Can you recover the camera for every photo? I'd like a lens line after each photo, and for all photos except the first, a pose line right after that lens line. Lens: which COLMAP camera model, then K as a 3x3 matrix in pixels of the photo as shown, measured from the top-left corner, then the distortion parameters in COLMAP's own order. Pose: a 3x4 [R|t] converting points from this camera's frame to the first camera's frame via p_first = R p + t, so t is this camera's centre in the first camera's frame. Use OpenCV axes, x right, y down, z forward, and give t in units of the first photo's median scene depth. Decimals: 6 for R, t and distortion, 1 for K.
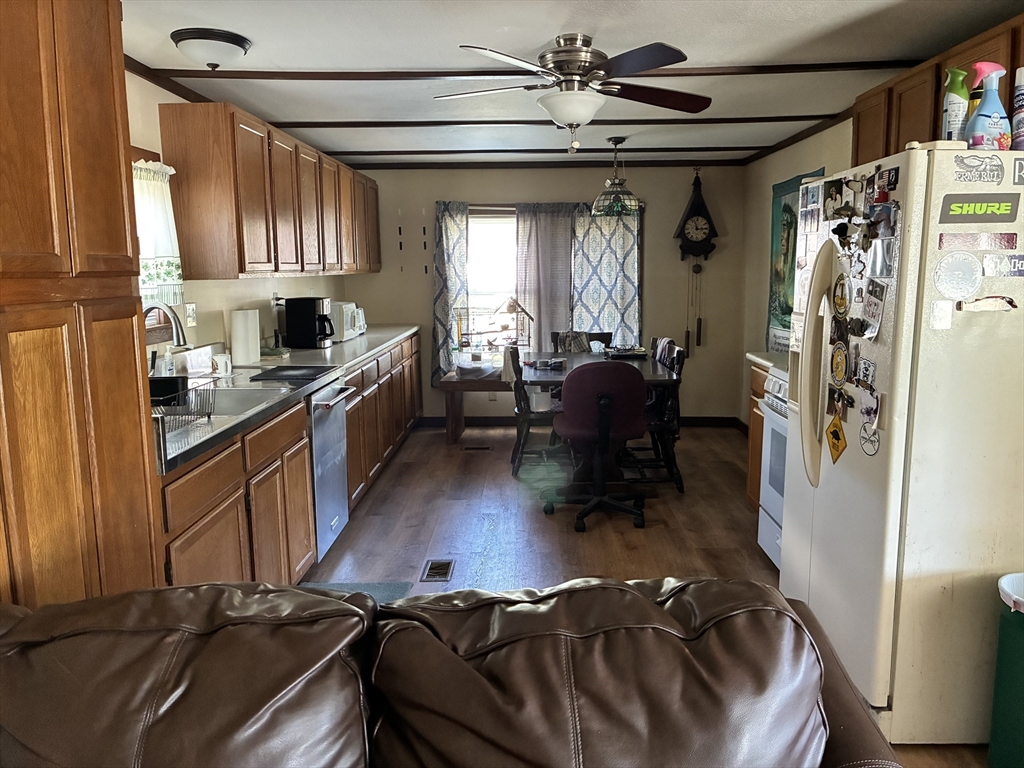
lens RADIAL K [[776.9, 0, 515.3], [0, 776.9, 388.3], [0, 0, 1]] dist [0.030518, -0.033860]
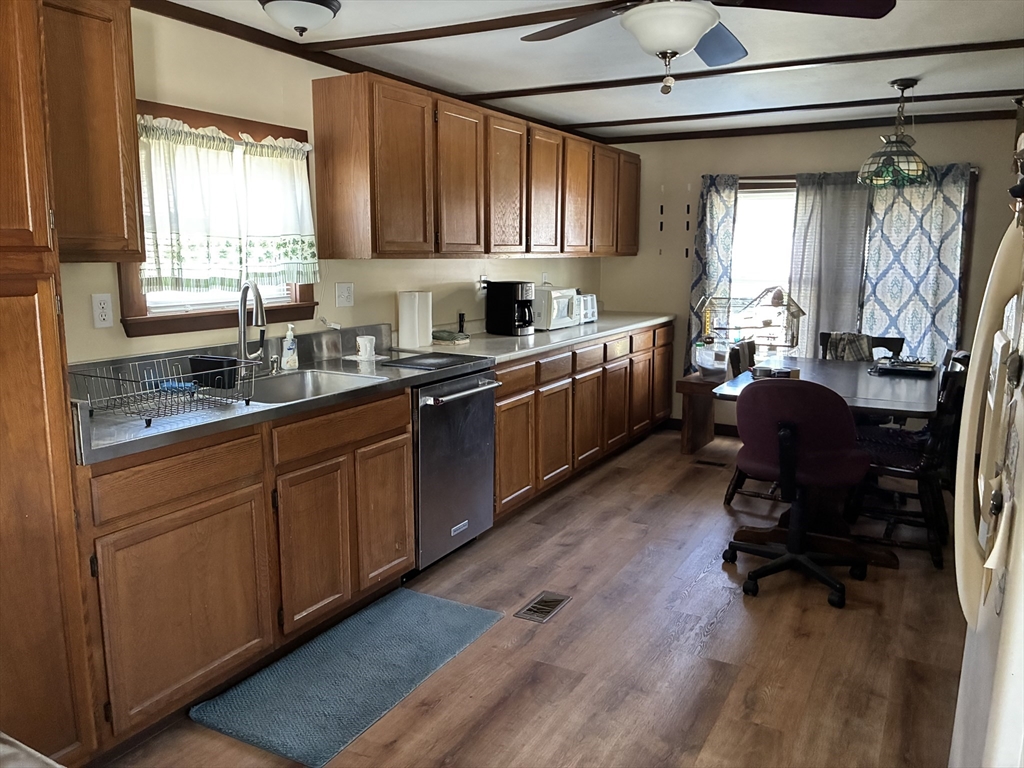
lens RADIAL K [[776.9, 0, 508.8], [0, 776.9, 379.0], [0, 0, 1]] dist [0.030518, -0.033860]
pose [[0.882844, 0.090593, -0.460846, 0.140325], [-0.086233, 0.995806, 0.030558, -0.021406], [0.461682, 0.012763, 0.886954, 0.134500]]
